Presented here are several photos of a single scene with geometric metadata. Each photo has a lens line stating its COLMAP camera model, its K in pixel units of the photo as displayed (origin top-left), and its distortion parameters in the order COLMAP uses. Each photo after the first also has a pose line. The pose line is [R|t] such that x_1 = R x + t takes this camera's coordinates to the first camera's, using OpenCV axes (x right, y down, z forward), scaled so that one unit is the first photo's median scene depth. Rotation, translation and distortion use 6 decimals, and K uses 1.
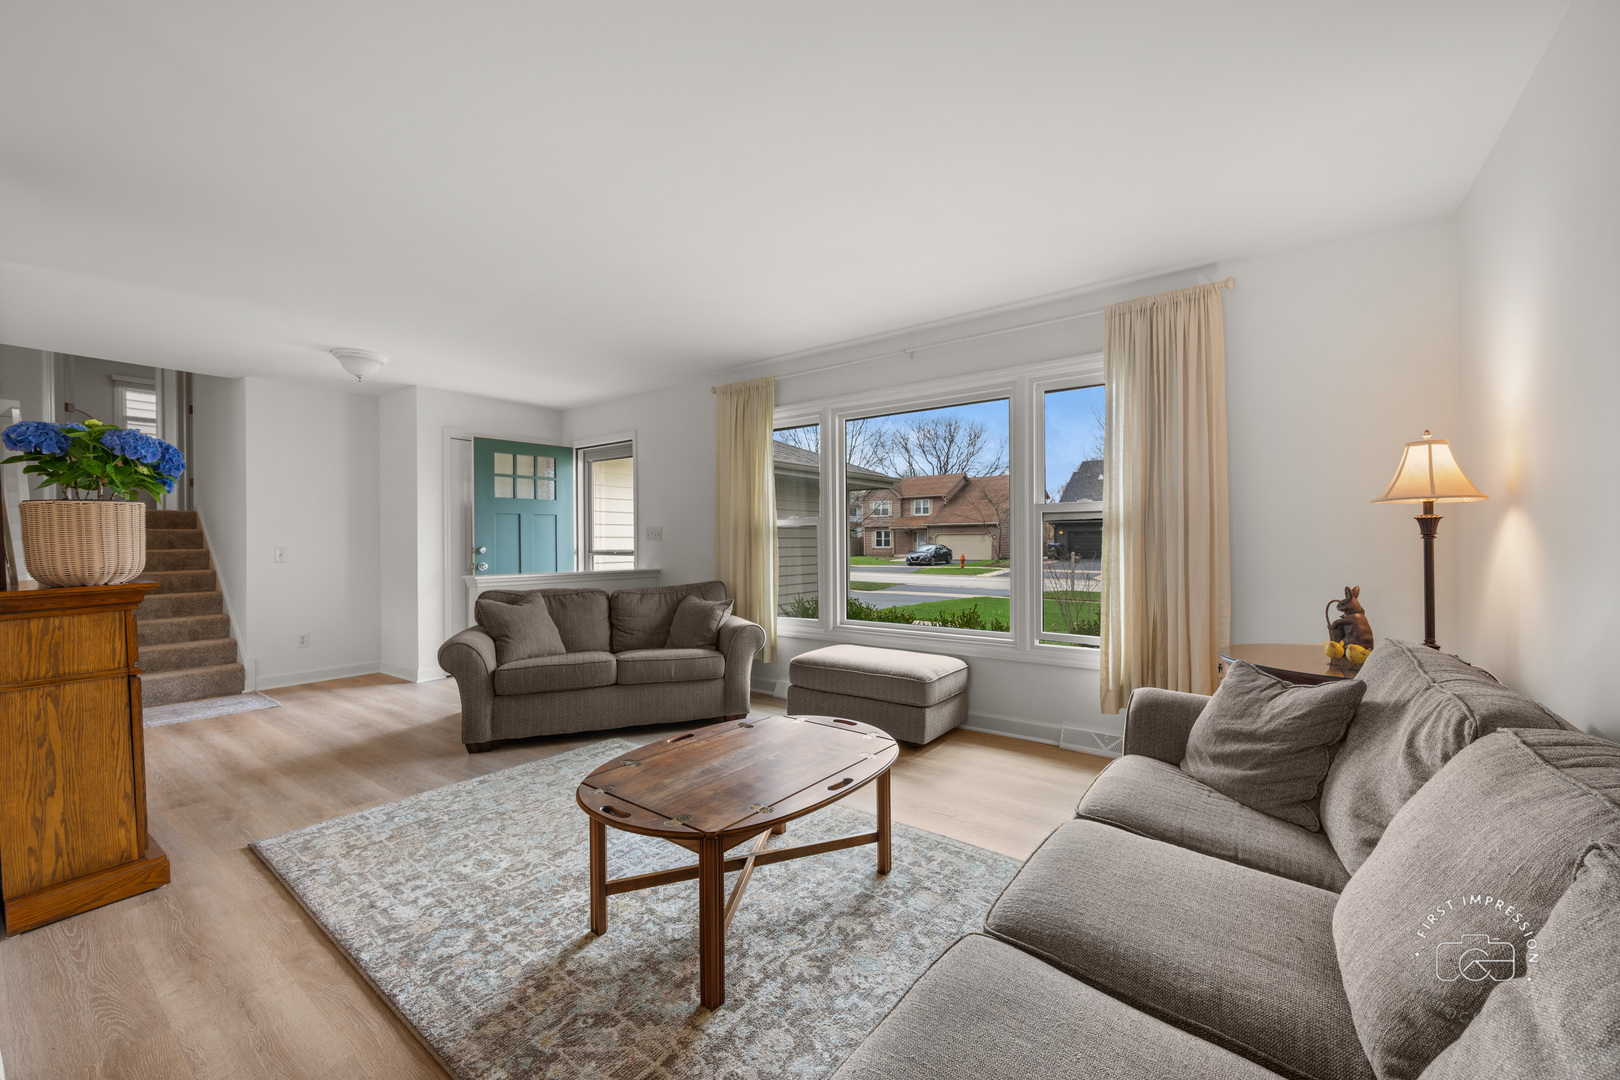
lens RADIAL K [[636.5, 0, 817.7], [0, 636.5, 544.2], [0, 0, 1]] dist [-0.001096, -0.000543]
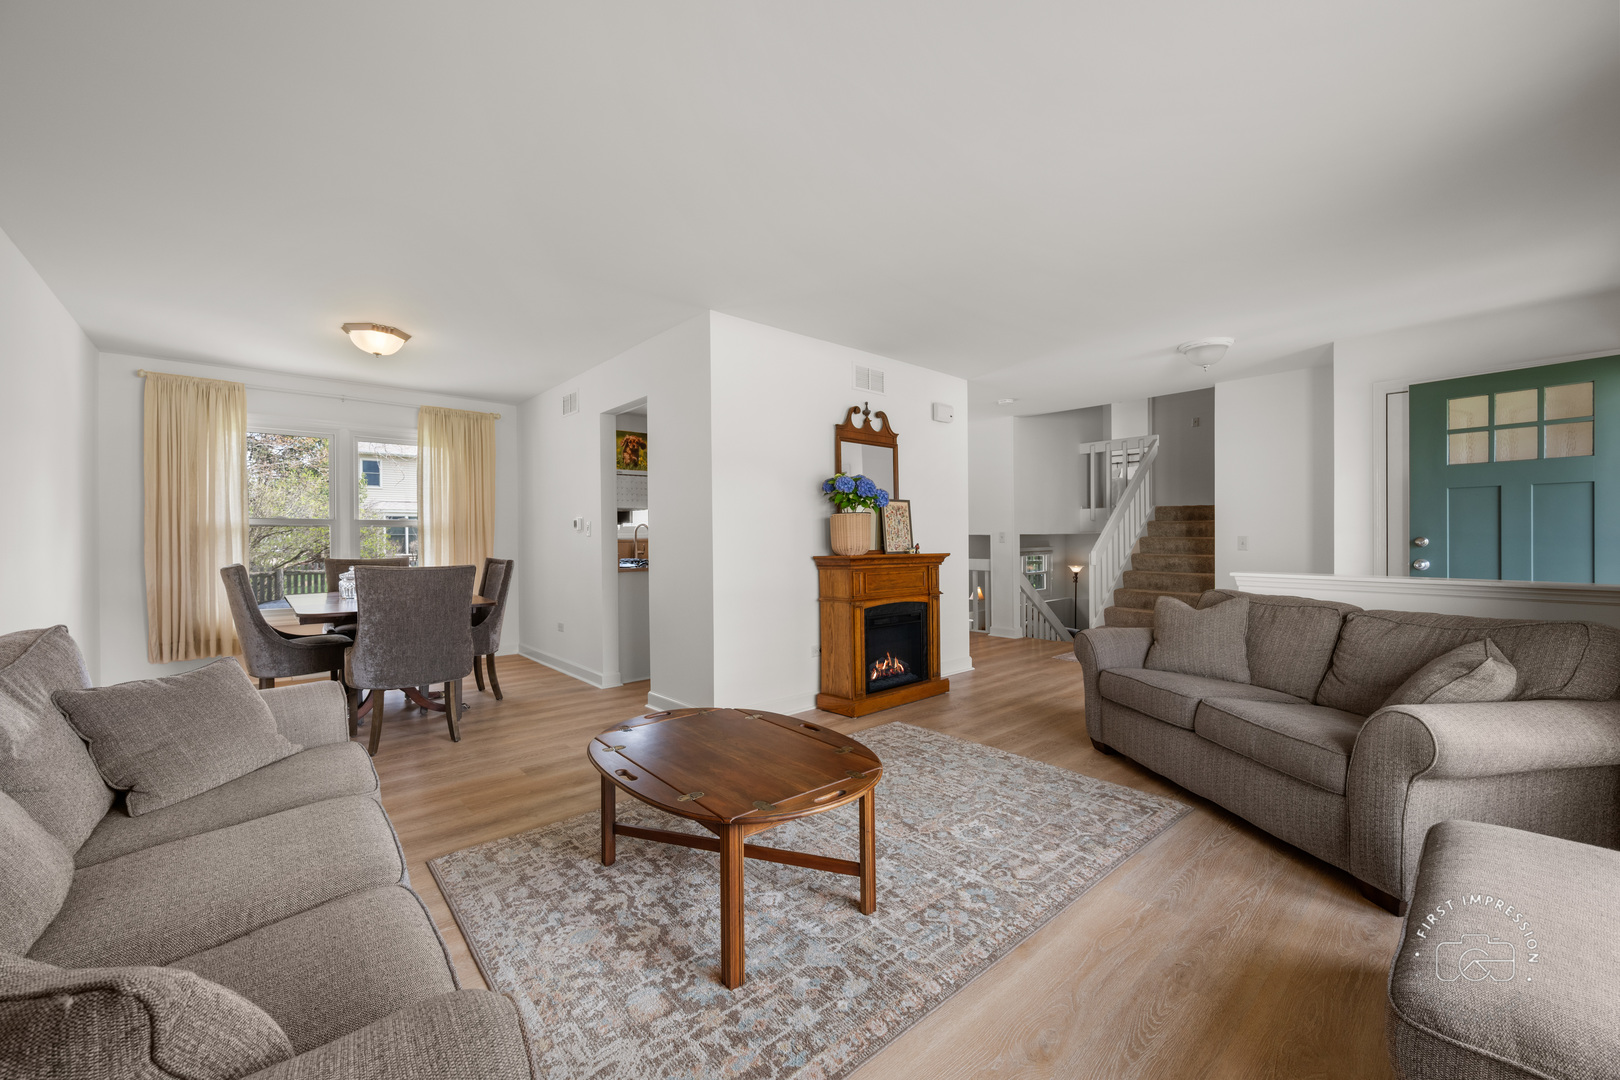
lens RADIAL K [[636.5, 0, 811.0], [0, 636.5, 537.5], [0, 0, 1]] dist [-0.001096, -0.000543]
pose [[-0.213245, 0.009958, -0.976948, 0.802850], [0.002441, 0.999950, 0.009660, -0.009973], [0.976996, -0.000325, -0.213259, 1.252633]]
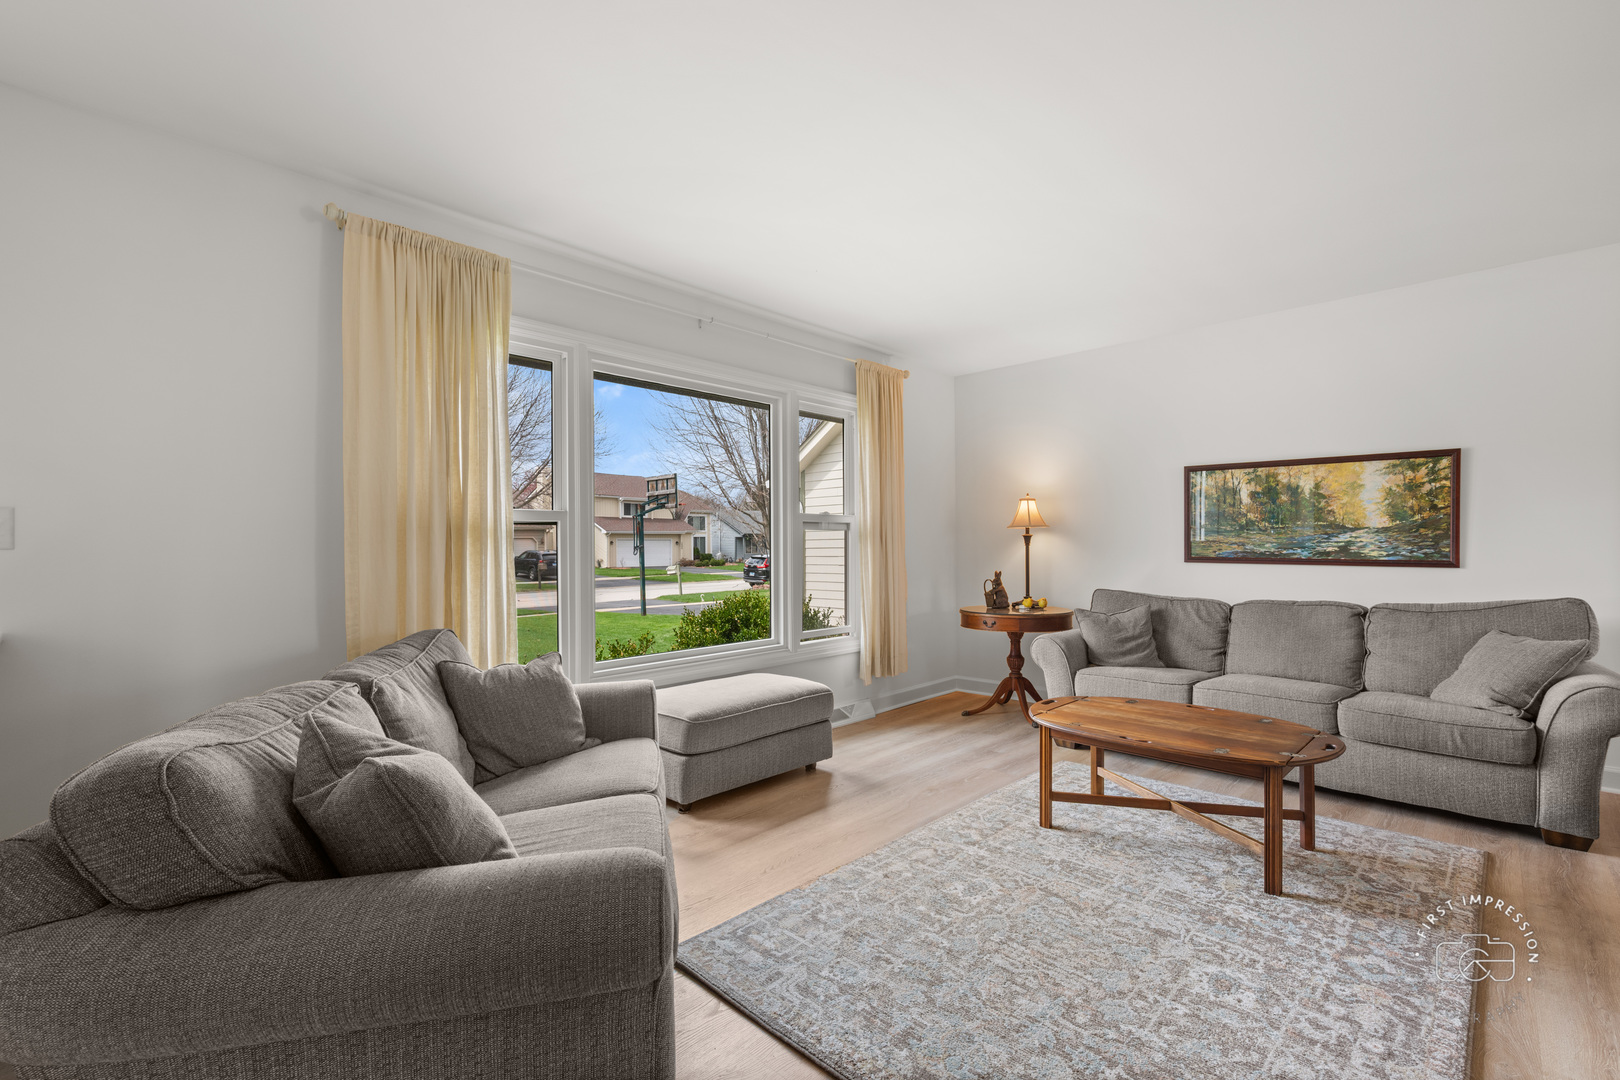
lens RADIAL K [[706.3, 0, 821.0], [0, 706.3, 551.2], [0, 0, 1]] dist [-0.000045, 0.000618]
pose [[0.124908, 0.000957, 0.992168, -1.416611], [0.011834, 0.999927, -0.002454, 0.006501], [-0.992098, 0.012048, 0.124887, 1.384078]]
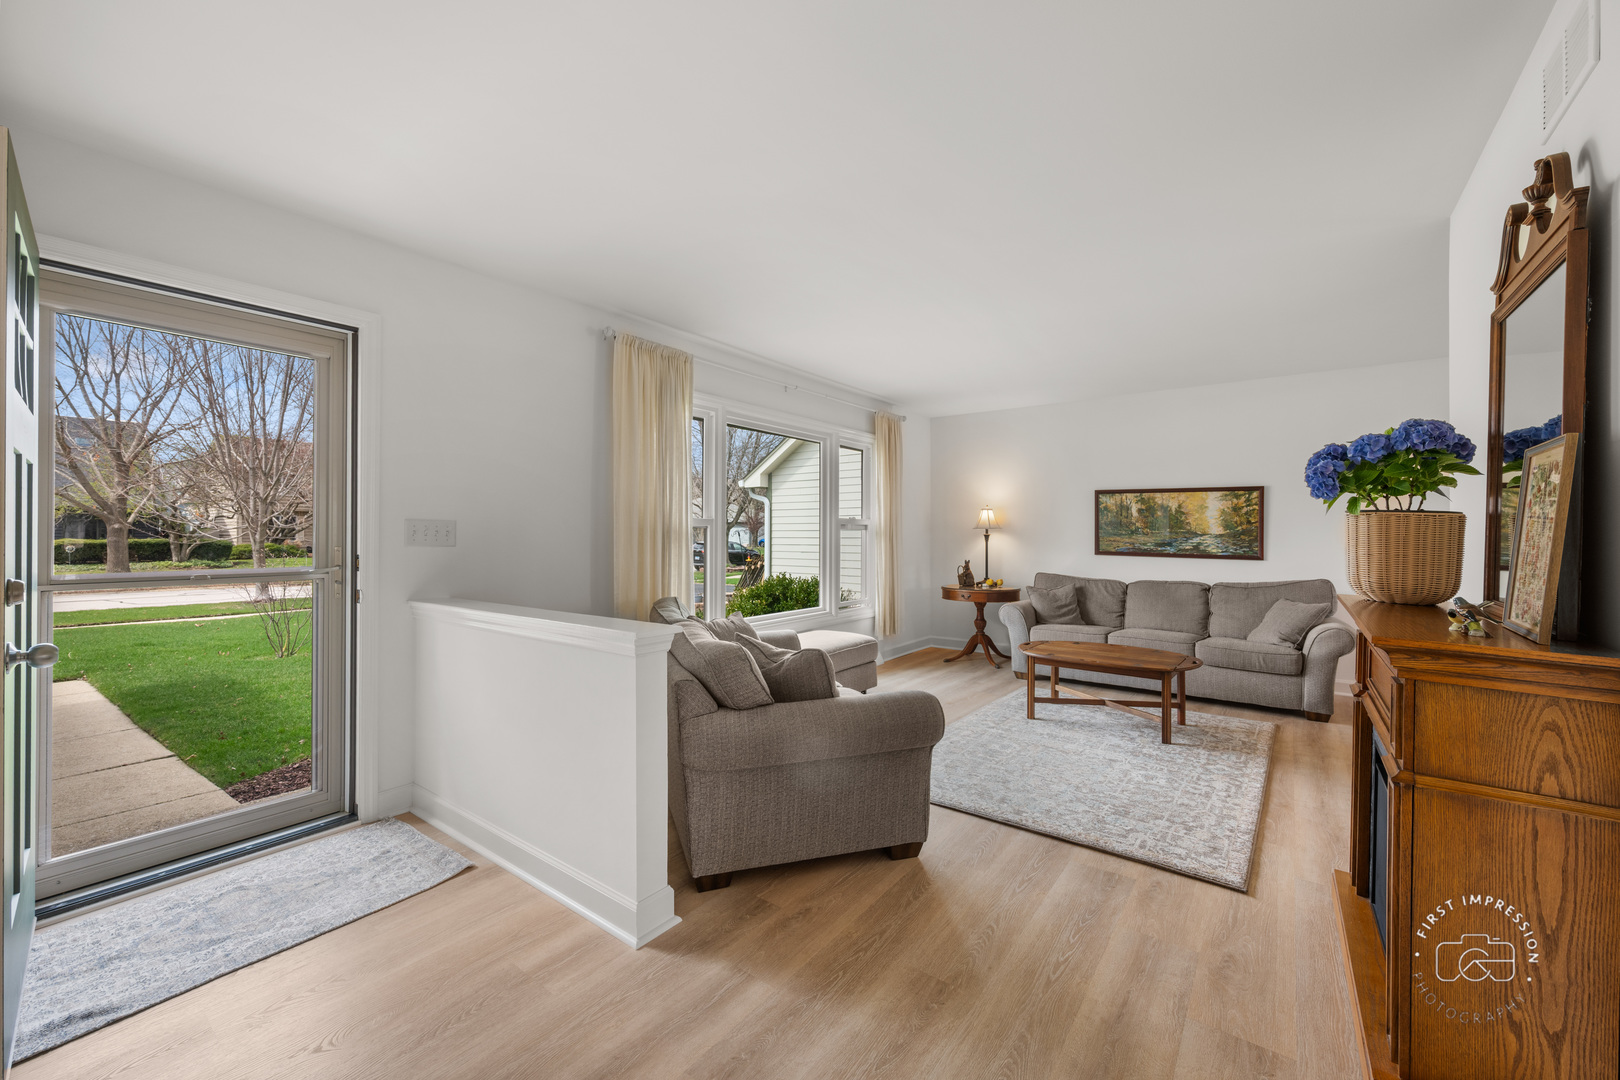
lens RADIAL K [[636.5, 0, 815.4], [0, 636.5, 527.3], [0, 0, 1]] dist [-0.001096, -0.000543]
pose [[0.010366, 0.017811, 0.999788, -1.996946], [0.002032, 0.999839, -0.017833, -0.025489], [-0.999944, 0.002216, 0.010329, 1.766657]]
